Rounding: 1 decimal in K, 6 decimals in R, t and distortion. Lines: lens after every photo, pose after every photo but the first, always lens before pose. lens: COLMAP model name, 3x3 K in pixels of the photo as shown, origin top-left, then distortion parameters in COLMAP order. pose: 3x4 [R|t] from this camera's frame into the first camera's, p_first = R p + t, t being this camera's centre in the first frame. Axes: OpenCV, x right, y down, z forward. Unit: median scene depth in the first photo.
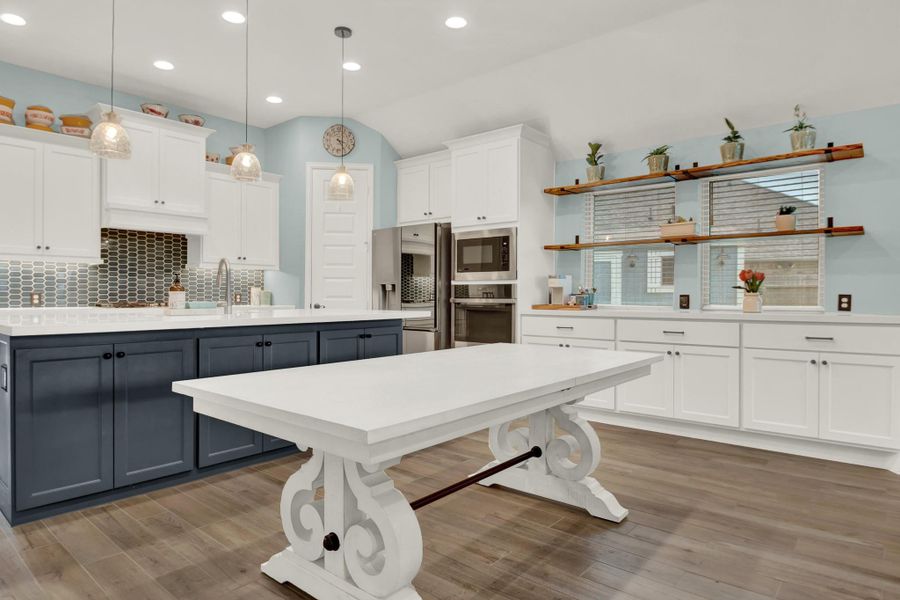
lens RADIAL K [[521.0, 0, 417.2], [0, 521.0, 296.2], [0, 0, 1]] dist [-0.004771, -0.000645]
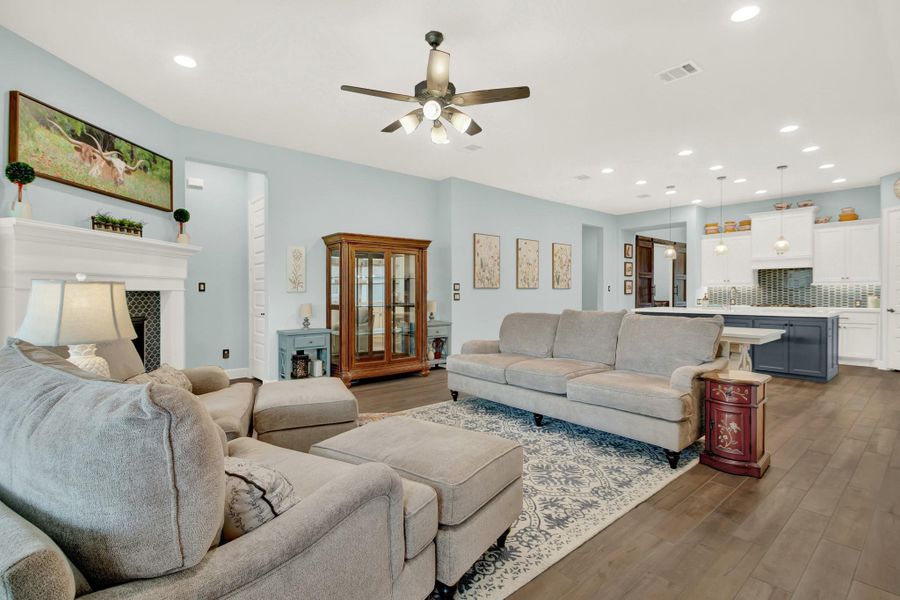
lens RADIAL K [[433.9, 0, 444.6], [0, 433.9, 293.5], [0, 0, 1]] dist [0.001920, -0.017915]
pose [[-0.141829, 0.002751, -0.989887, 1.311983], [-0.000431, 0.999996, 0.002841, -0.034979], [0.989891, 0.000829, -0.141827, -0.023324]]
